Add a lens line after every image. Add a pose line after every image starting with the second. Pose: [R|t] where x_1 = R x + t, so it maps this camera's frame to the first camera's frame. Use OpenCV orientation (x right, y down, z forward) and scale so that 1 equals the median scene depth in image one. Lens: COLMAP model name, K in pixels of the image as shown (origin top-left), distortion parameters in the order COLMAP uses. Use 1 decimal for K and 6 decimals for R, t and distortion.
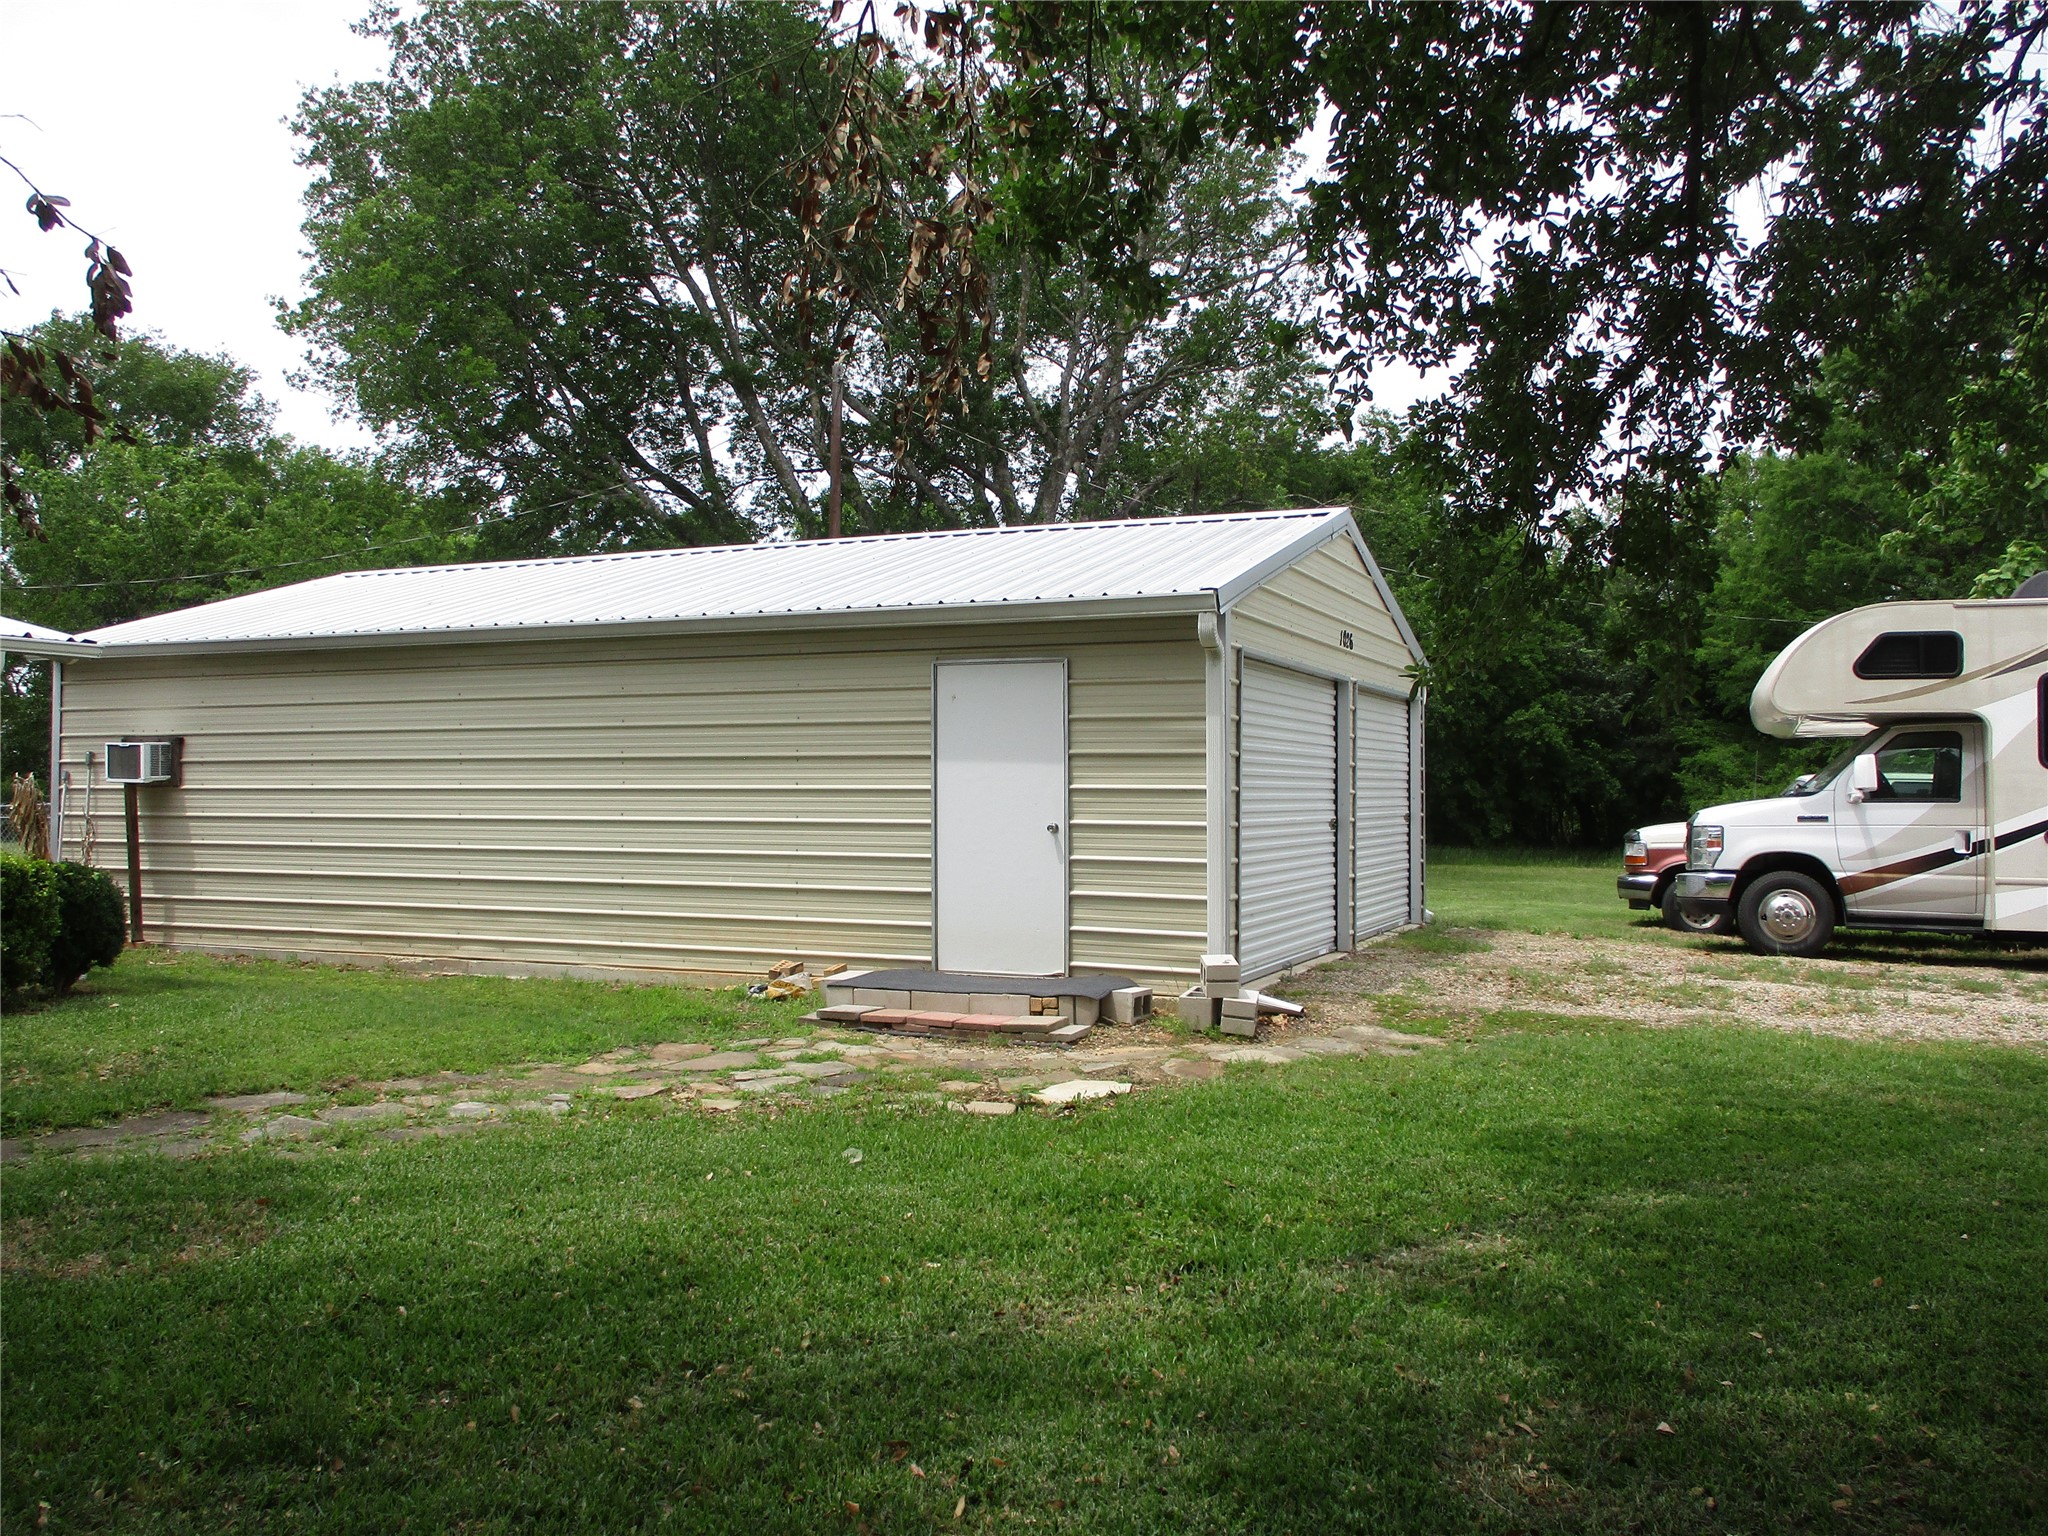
lens RADIAL K [[1673.1, 0, 1039.9], [0, 1673.1, 773.0], [0, 0, 1]] dist [-0.035691, 0.021390]
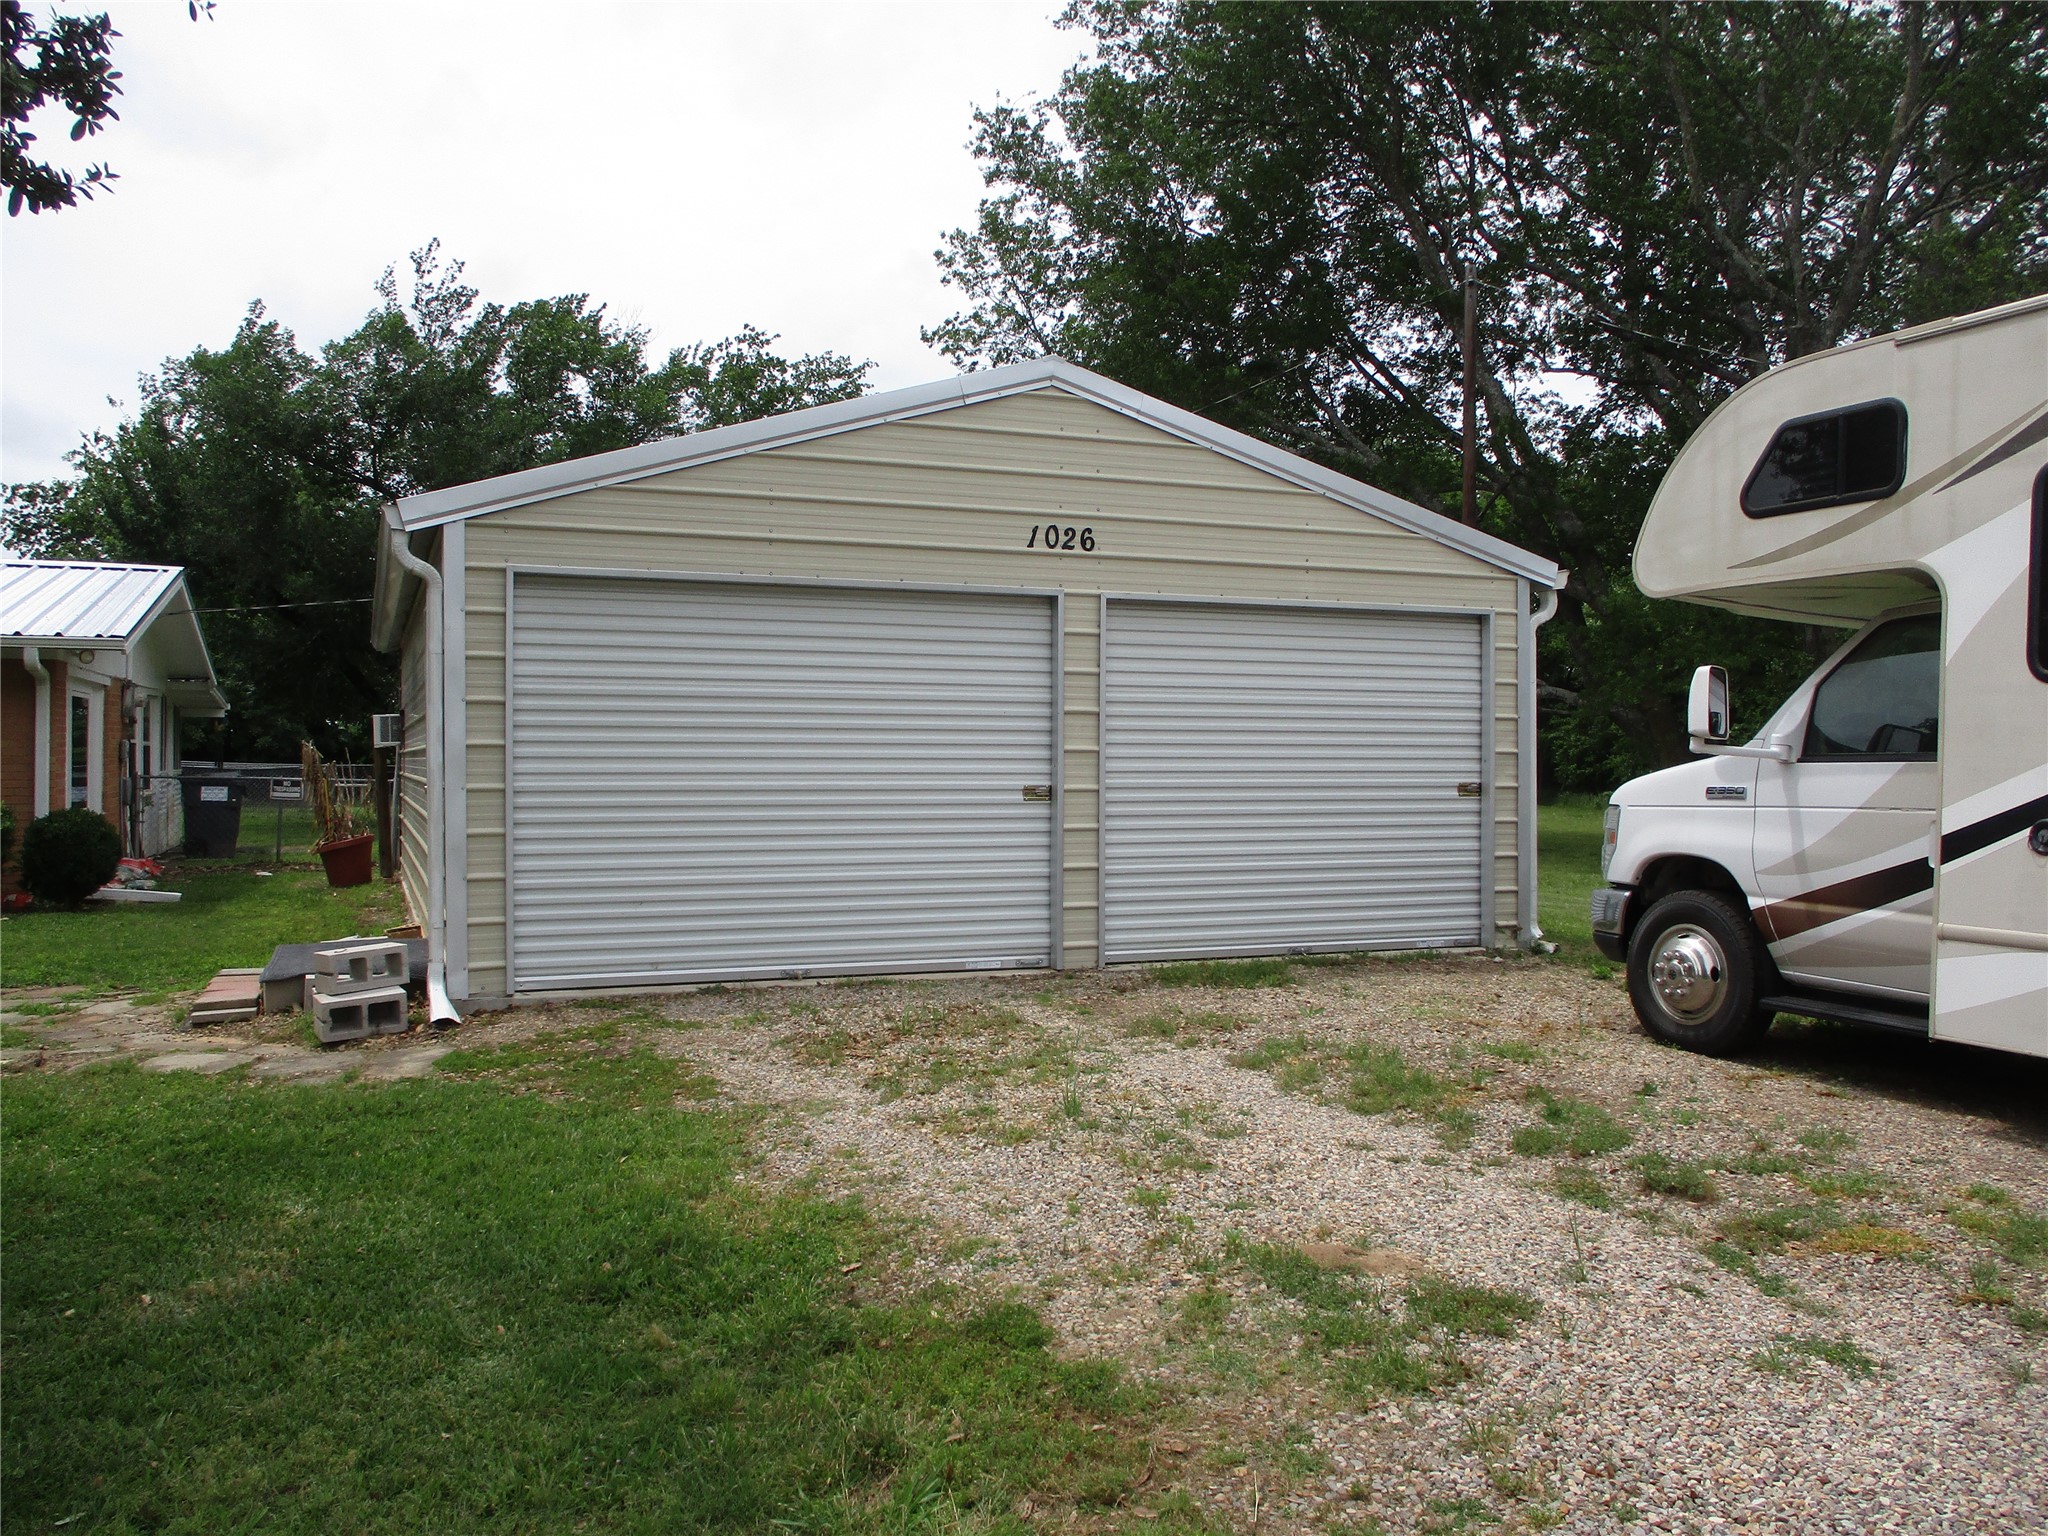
lens RADIAL K [[1673.1, 0, 1039.9], [0, 1673.1, 773.0], [0, 0, 1]] dist [-0.035691, 0.021390]
pose [[0.702553, 0.000442, -0.711631, 0.700662], [0.012497, 0.999838, 0.012958, 0.011859], [0.711521, -0.017997, 0.702434, 0.483717]]
